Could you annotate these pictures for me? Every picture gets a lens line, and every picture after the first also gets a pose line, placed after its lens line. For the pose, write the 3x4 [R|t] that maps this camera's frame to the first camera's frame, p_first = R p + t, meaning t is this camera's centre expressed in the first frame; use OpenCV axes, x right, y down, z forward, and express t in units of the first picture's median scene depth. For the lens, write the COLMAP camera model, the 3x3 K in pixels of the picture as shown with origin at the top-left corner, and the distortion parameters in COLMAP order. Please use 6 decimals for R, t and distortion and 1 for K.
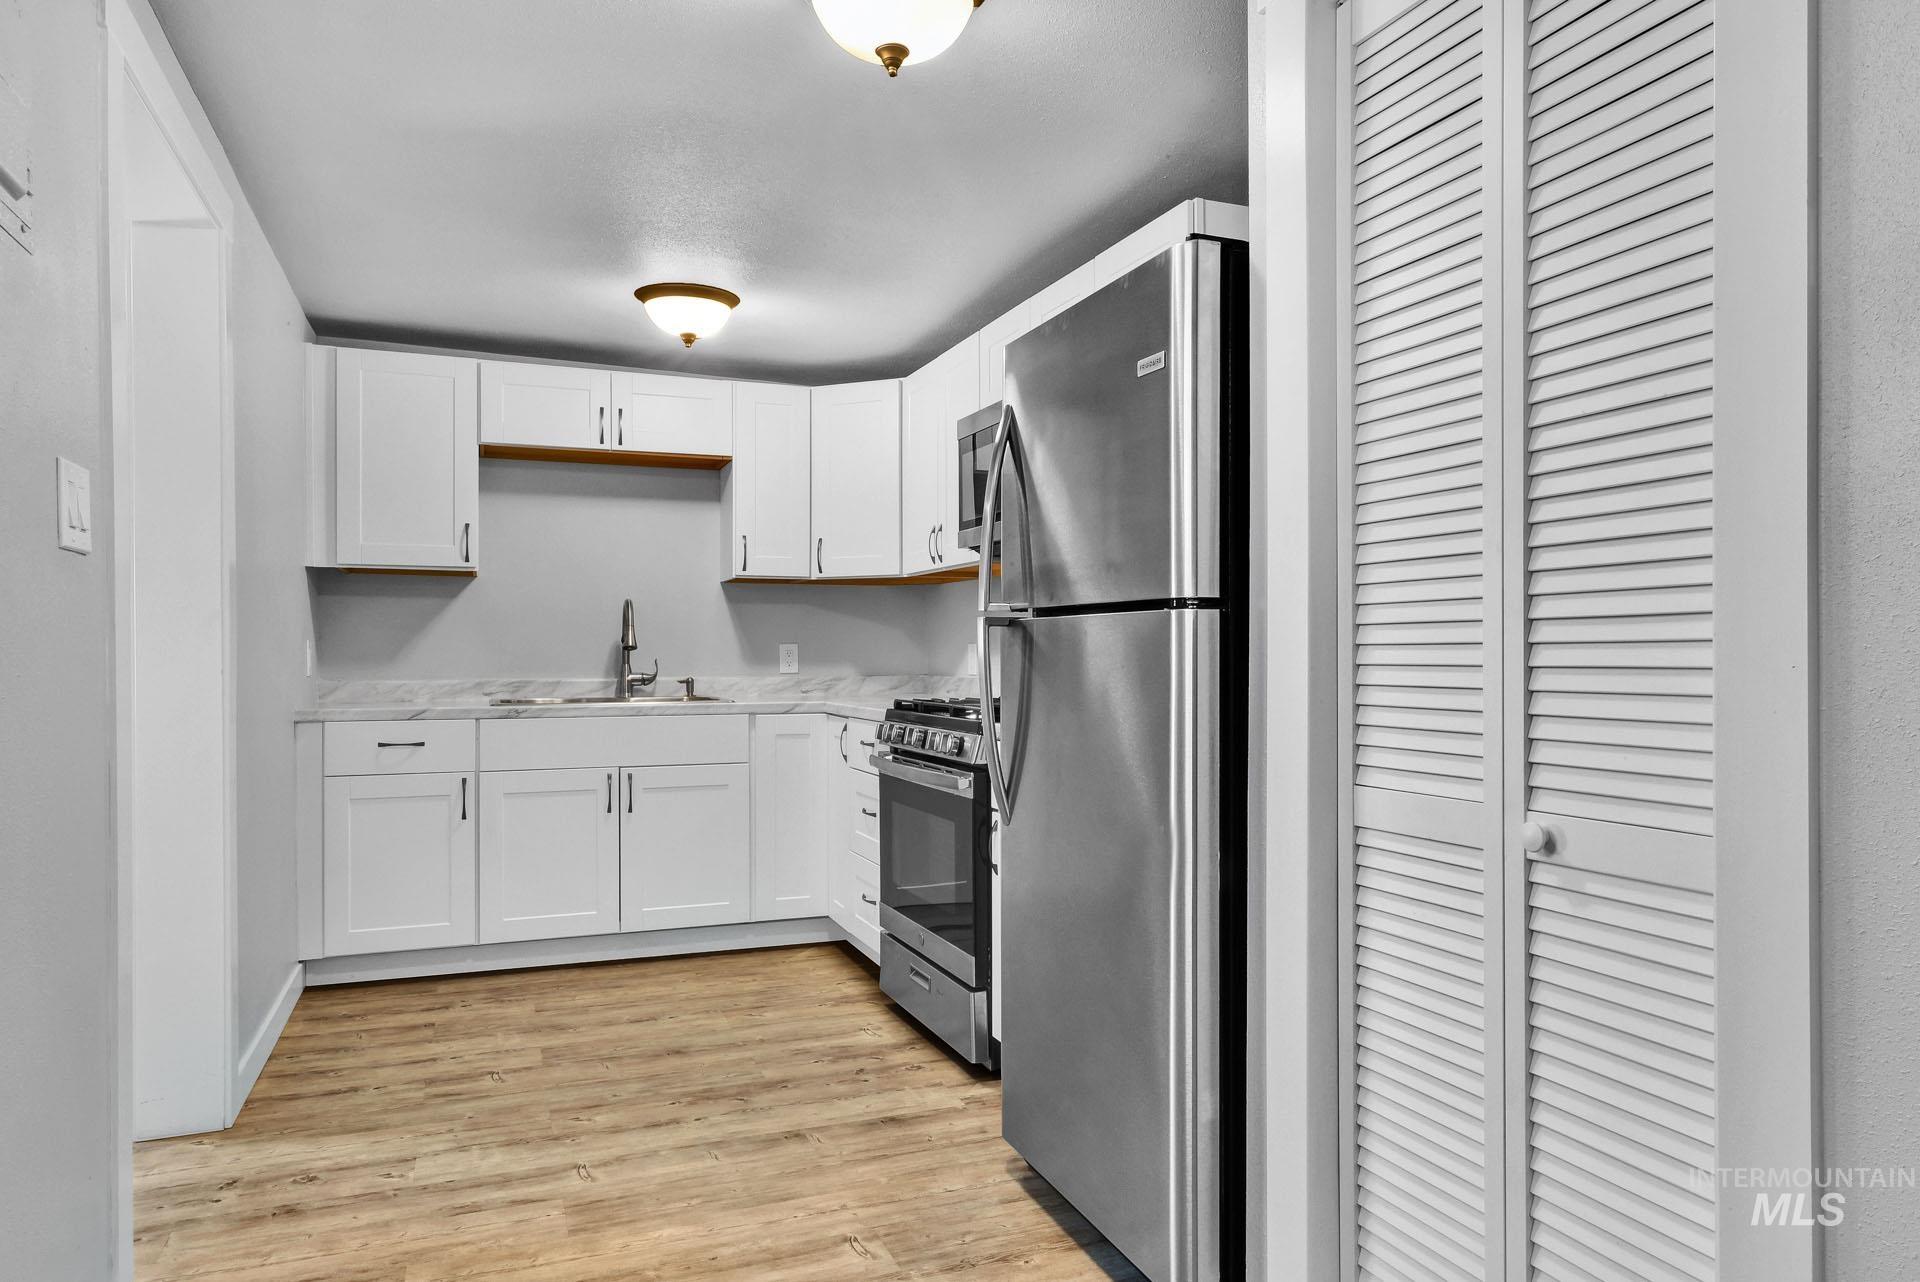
lens RADIAL K [[1220.4, 0, 960.0], [0, 1220.4, 641.0], [0, 0, 1]] dist [-0.058266, 0.112078]
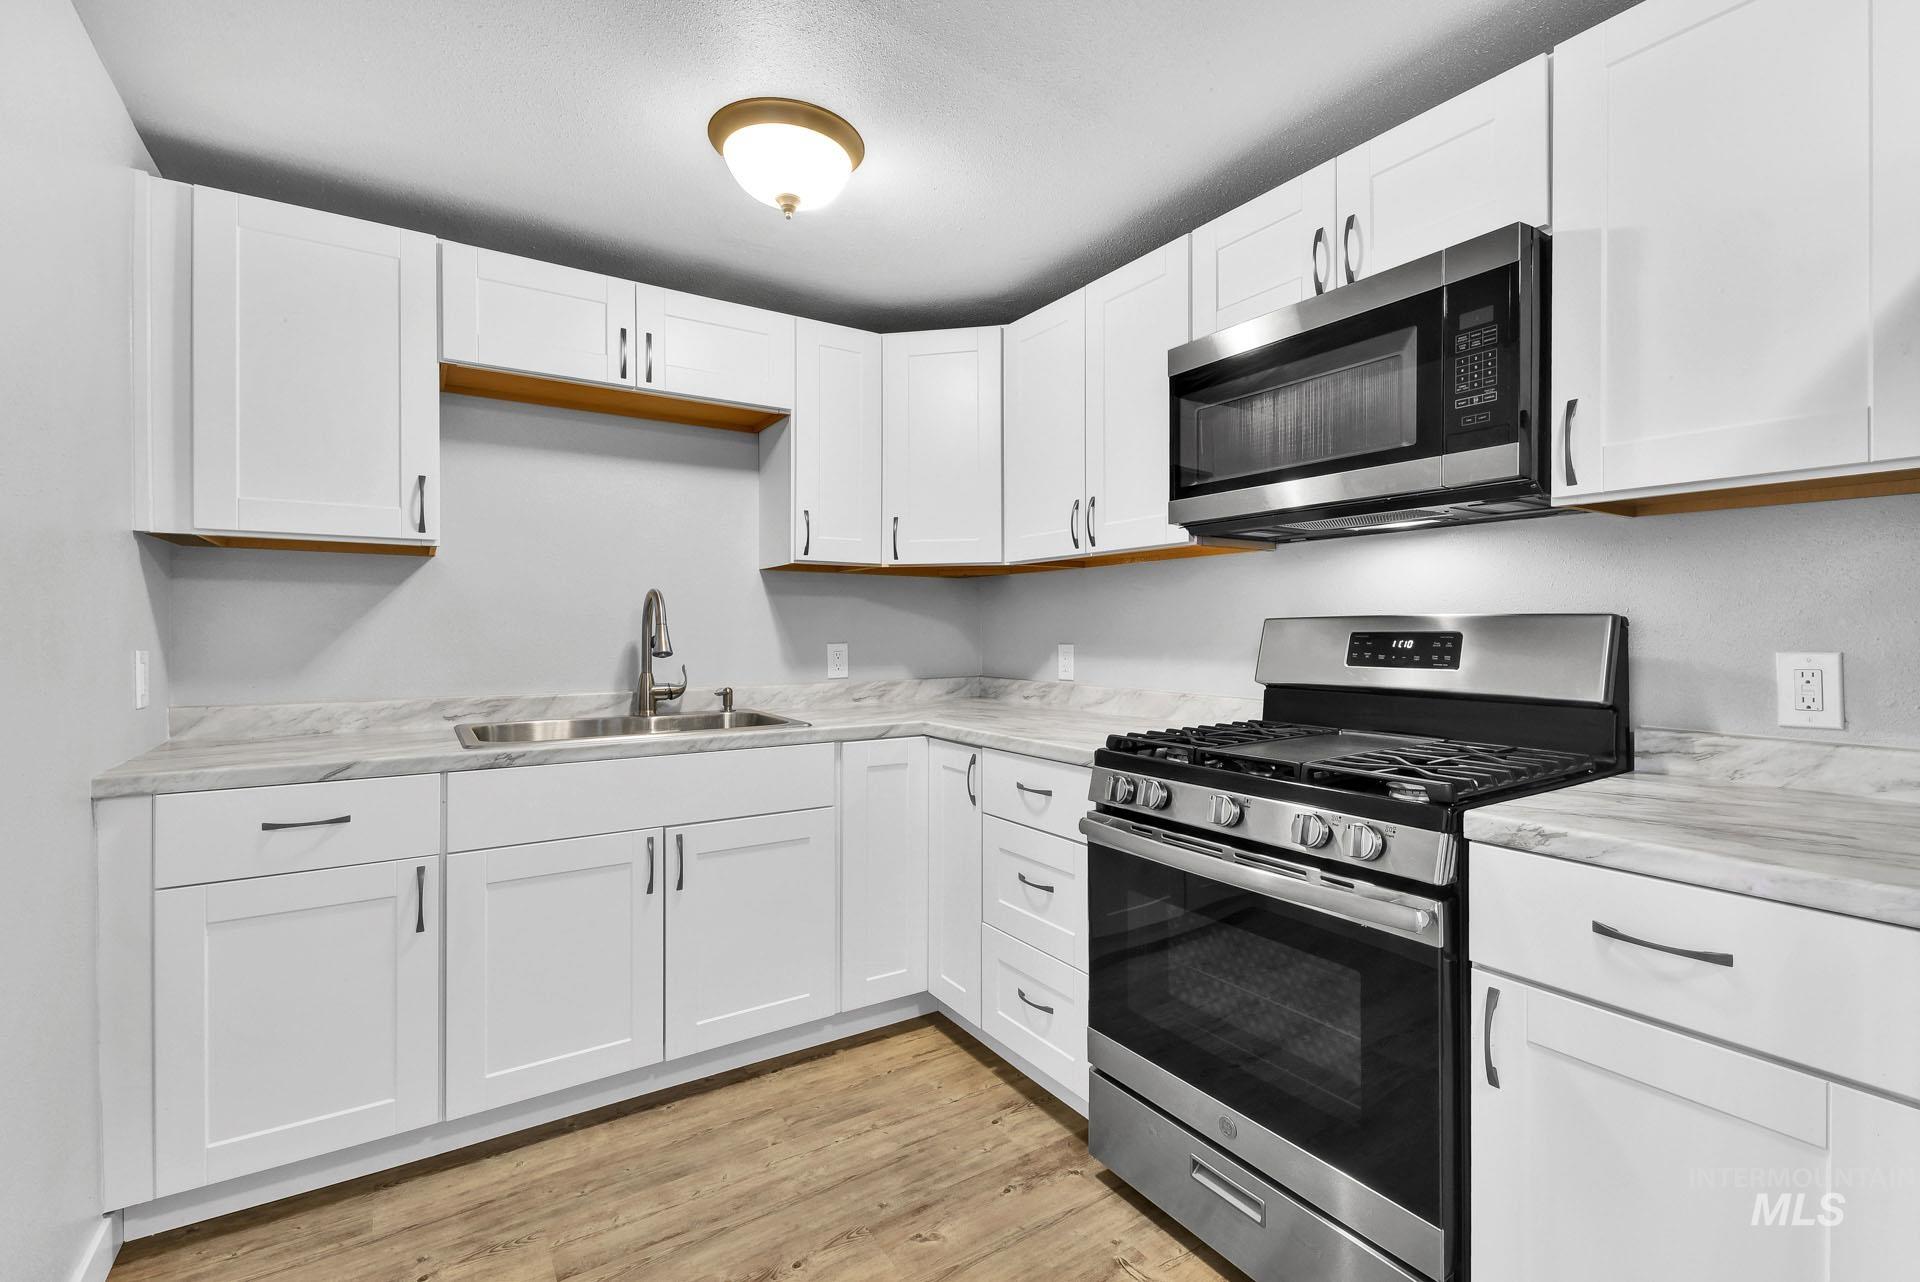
lens RADIAL K [[853.1, 0, 962.0], [0, 853.1, 624.6], [0, 0, 1]] dist [0.002040, -0.000050]
pose [[0.980097, 0.001655, 0.198513, -0.205220], [-0.002261, 0.999993, 0.002824, -0.014987], [-0.198507, -0.003216, 0.980094, 0.471287]]
